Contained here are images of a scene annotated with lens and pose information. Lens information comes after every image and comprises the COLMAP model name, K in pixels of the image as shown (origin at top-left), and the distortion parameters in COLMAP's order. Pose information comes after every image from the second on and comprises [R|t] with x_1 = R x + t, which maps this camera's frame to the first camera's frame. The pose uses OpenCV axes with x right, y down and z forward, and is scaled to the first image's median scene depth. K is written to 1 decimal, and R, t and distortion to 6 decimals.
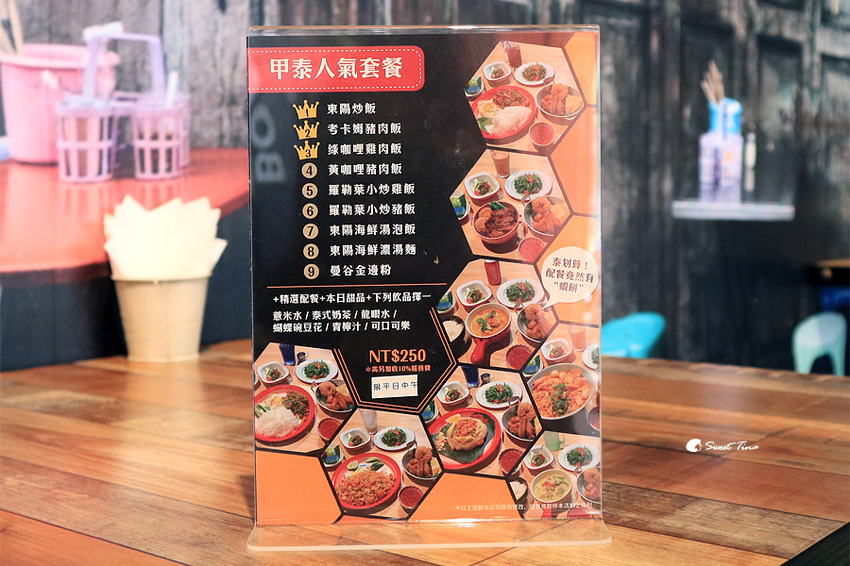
lens RADIAL K [[893.2, 0, 425.0], [0, 893.2, 283.0], [0, 0, 1]] dist [-0.003858, -0.012931]
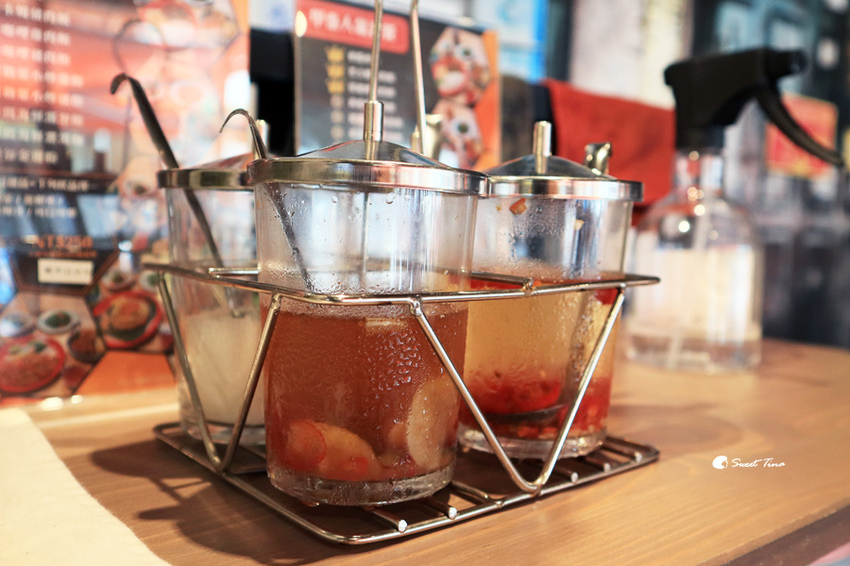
lens RADIAL K [[893.2, 0, 425.0], [0, 893.2, 283.0], [0, 0, 1]] dist [-0.003858, -0.012931]
pose [[0.795465, -0.002722, 0.605994, -0.326888], [-0.066287, 0.993599, 0.091475, 0.006739], [-0.602364, -0.112934, 0.790192, -0.073200]]
